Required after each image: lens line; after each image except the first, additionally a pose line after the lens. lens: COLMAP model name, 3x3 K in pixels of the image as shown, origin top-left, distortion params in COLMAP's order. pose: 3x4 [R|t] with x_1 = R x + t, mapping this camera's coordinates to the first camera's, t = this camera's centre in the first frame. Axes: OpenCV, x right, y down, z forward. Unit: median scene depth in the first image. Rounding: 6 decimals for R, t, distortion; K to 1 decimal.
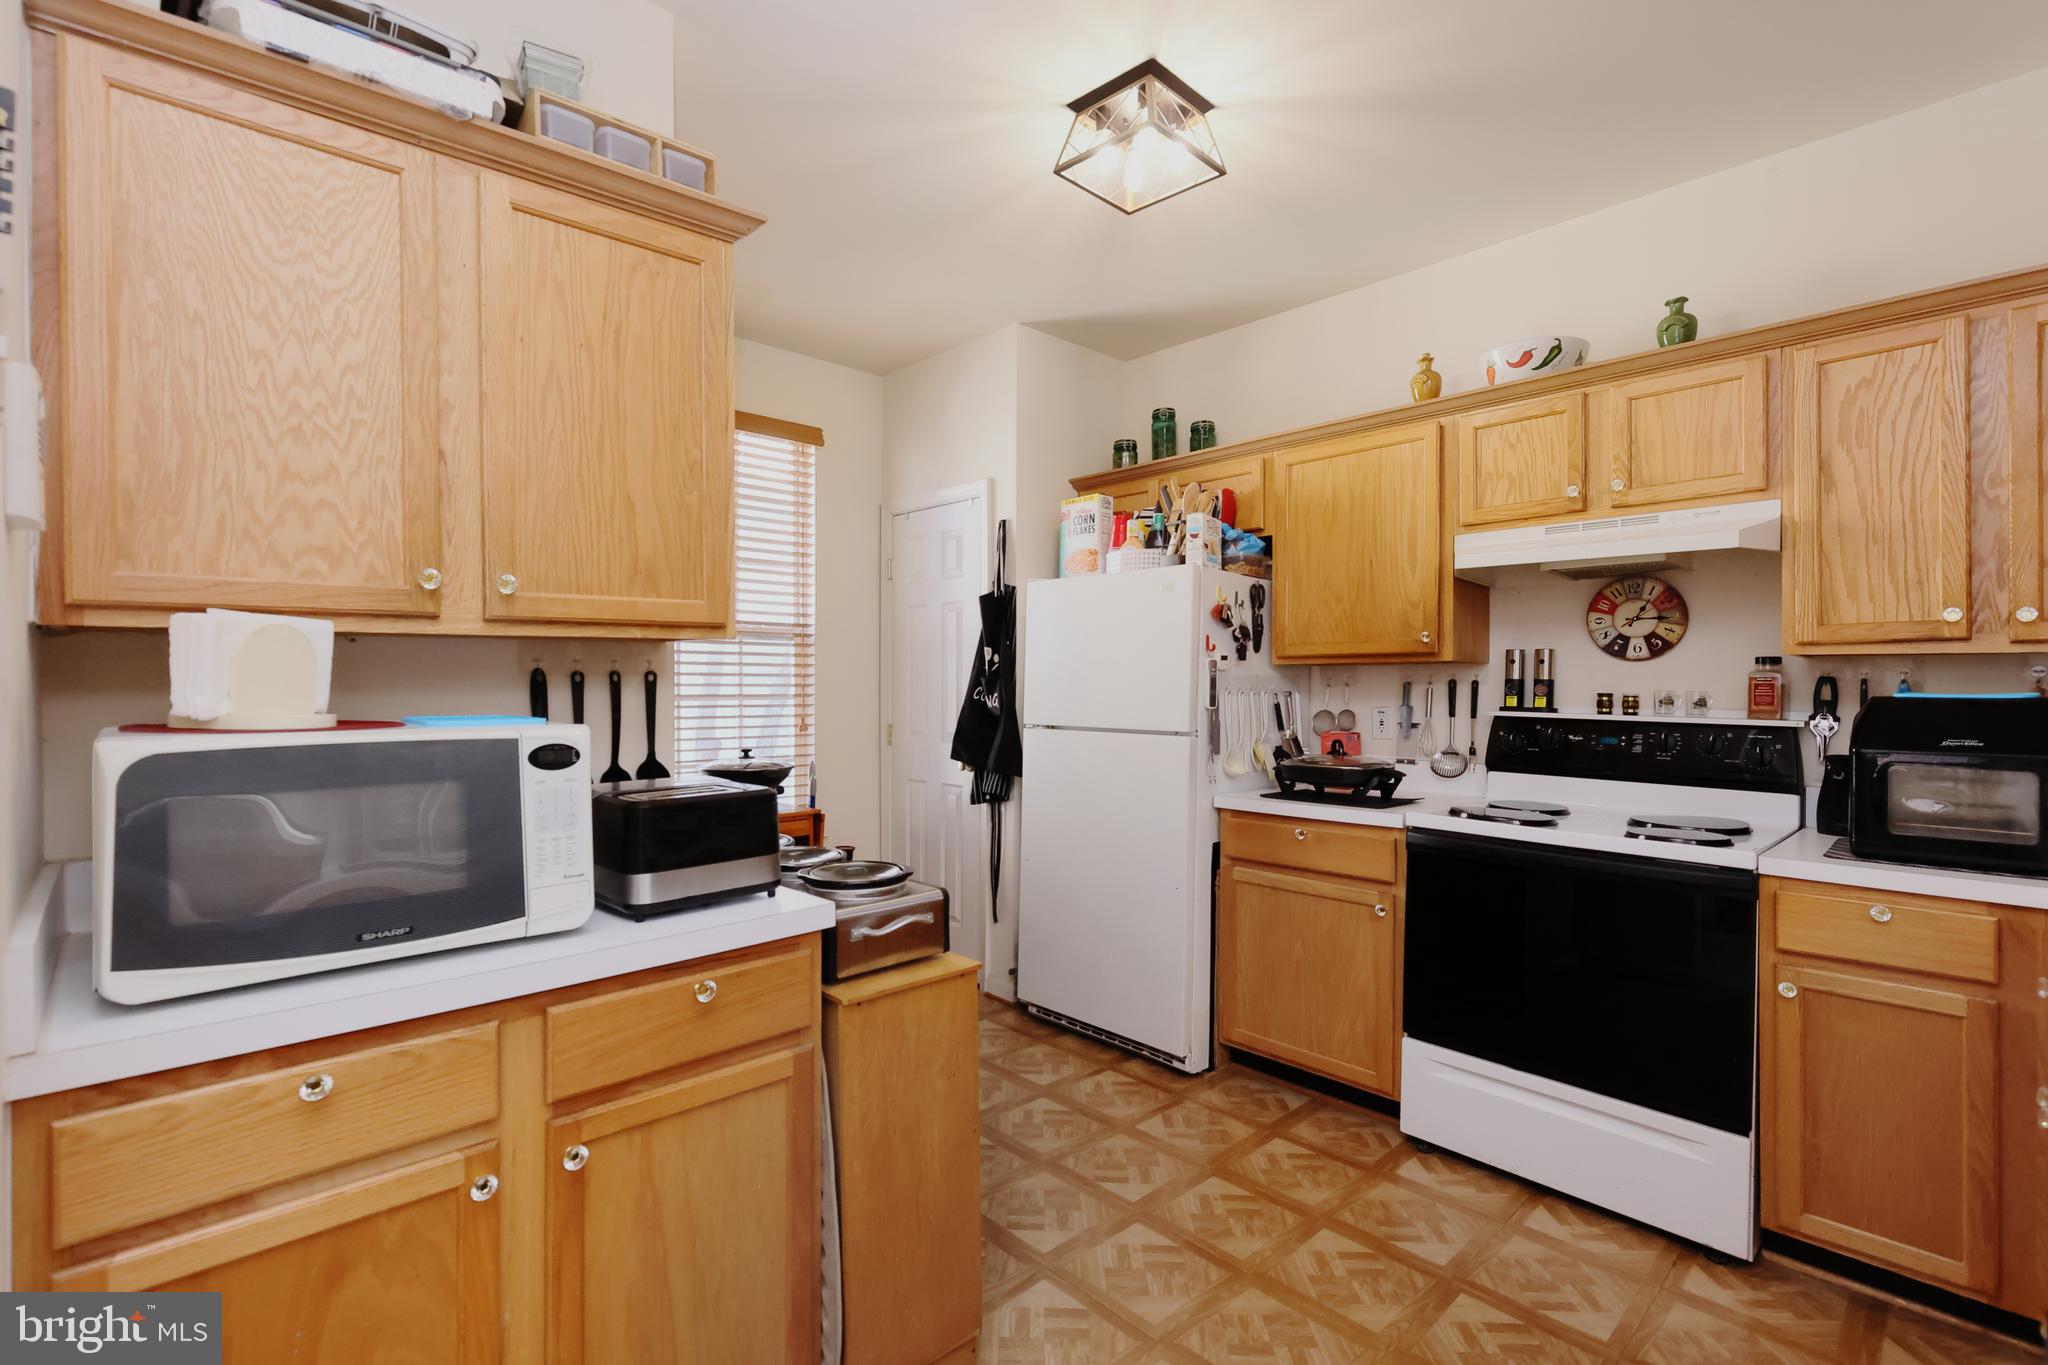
lens RADIAL K [[933.1, 0, 1039.8], [0, 933.1, 684.2], [0, 0, 1]] dist [0.001677, 0.000252]
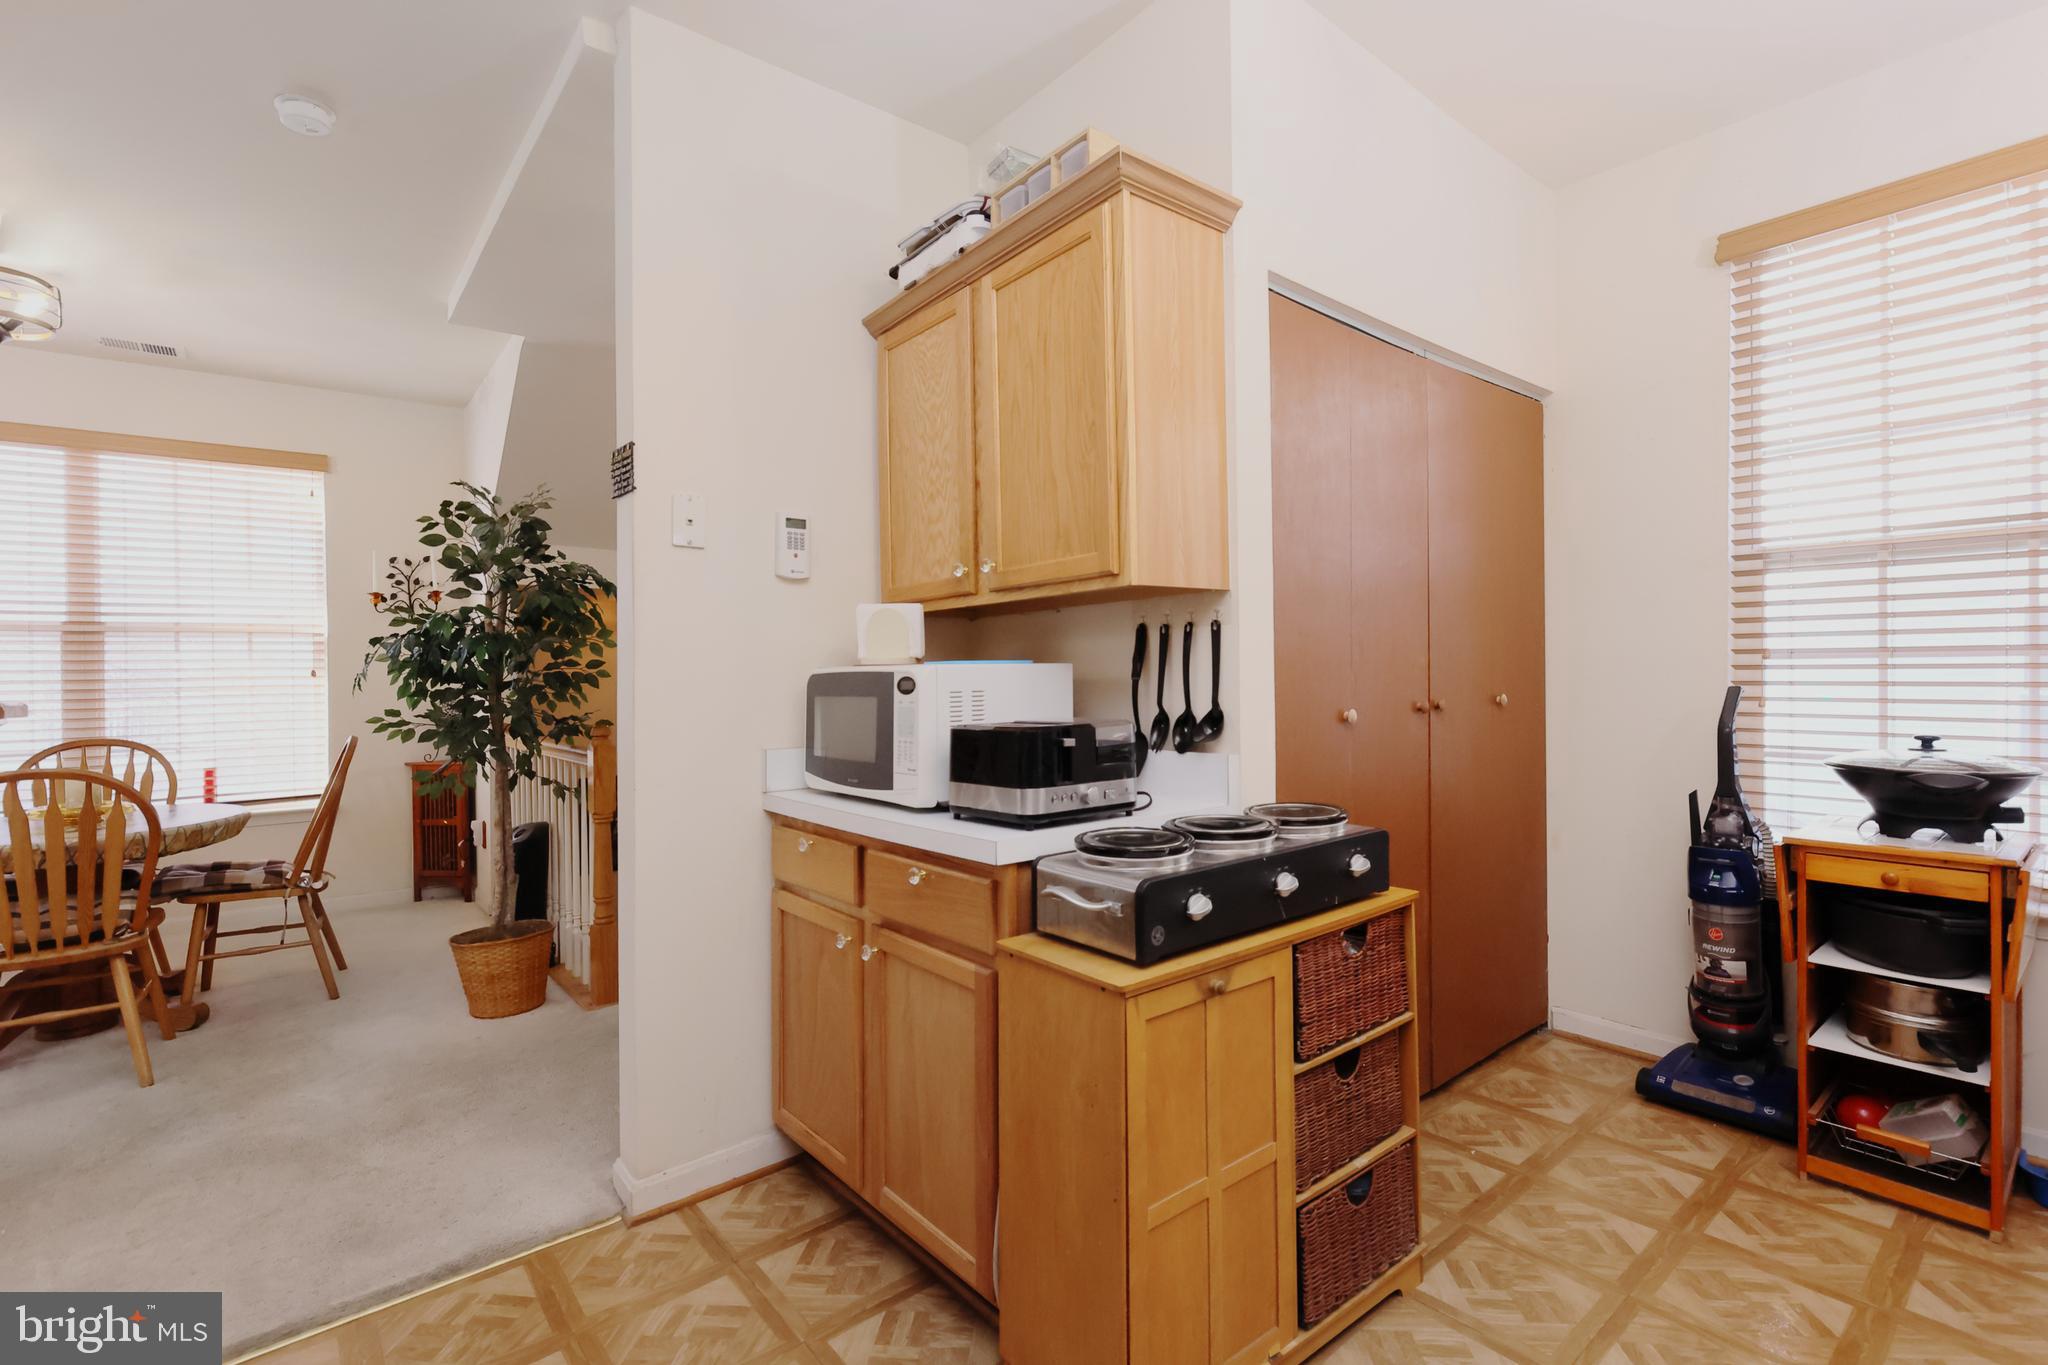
lens RADIAL K [[927.3, 0, 1024.0], [0, 927.3, 682.5], [0, 0, 1]] dist [-0.000411, 0.000064]
pose [[-0.069365, 0.005537, -0.997576, 0.845269], [0.010171, 0.999937, 0.004843, 0.064150], [0.997539, -0.009811, -0.069417, 1.203534]]
